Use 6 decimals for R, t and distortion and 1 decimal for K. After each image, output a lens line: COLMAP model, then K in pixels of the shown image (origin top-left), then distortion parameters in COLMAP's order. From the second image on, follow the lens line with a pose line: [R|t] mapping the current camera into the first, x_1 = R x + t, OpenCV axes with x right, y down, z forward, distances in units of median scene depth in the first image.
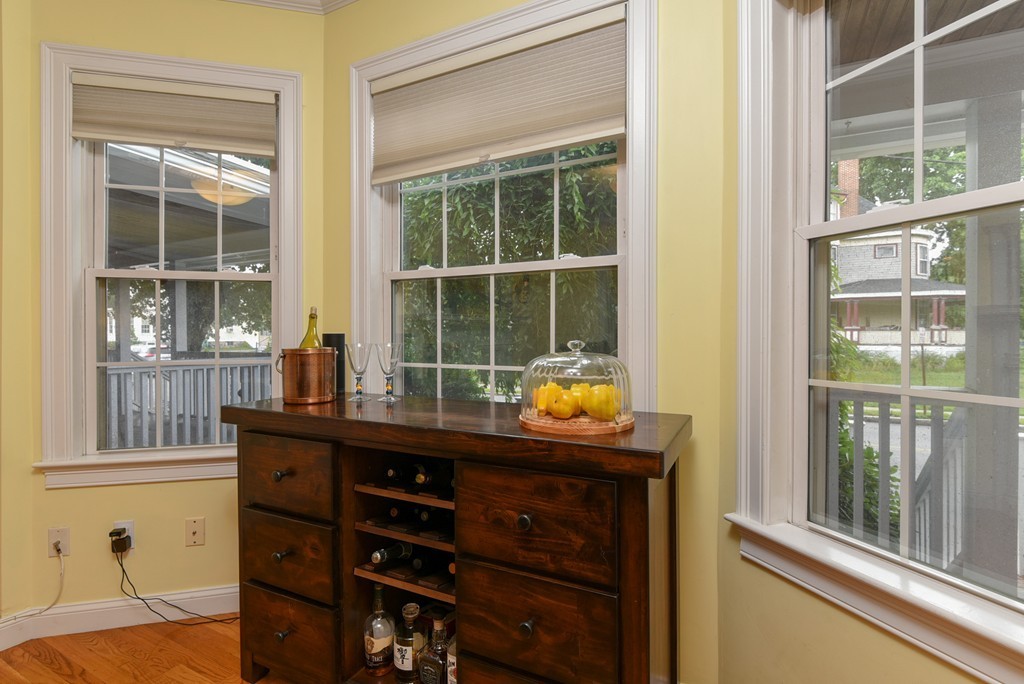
lens RADIAL K [[496.7, 0, 512.0], [0, 496.7, 342.0], [0, 0, 1]] dist [-0.000914, -0.000508]
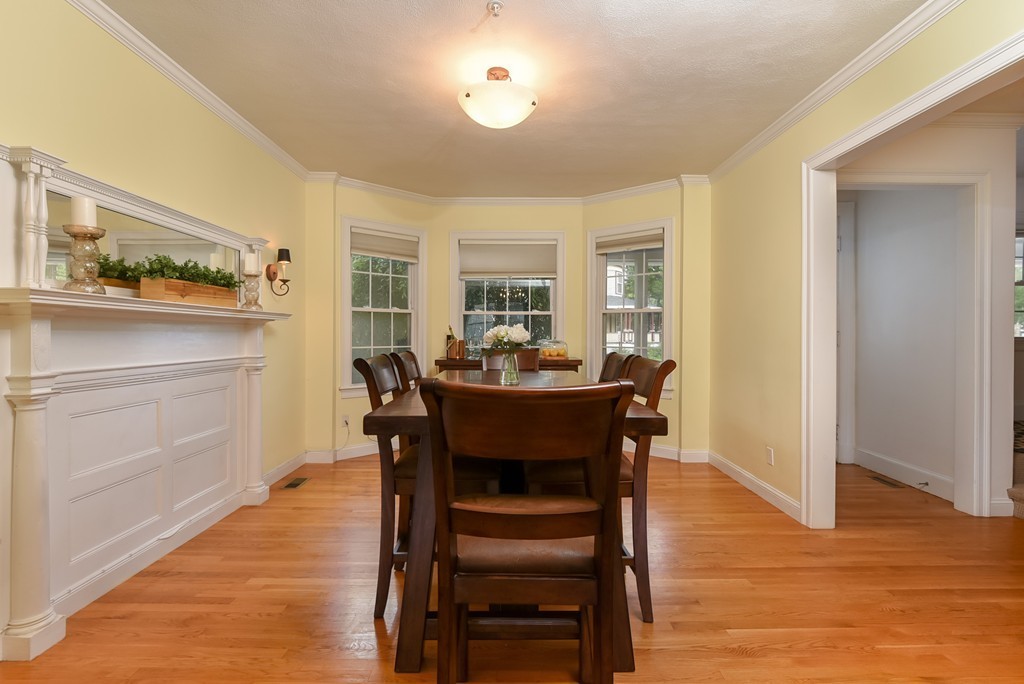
lens RADIAL K [[496.7, 0, 512.0], [0, 496.7, 342.0], [0, 0, 1]] dist [-0.000914, -0.000508]
pose [[0.886813, -0.003895, 0.462112, -1.218707], [0.004734, 0.999989, -0.000656, 0.022994], [-0.462104, 0.002770, 0.886821, -1.429992]]
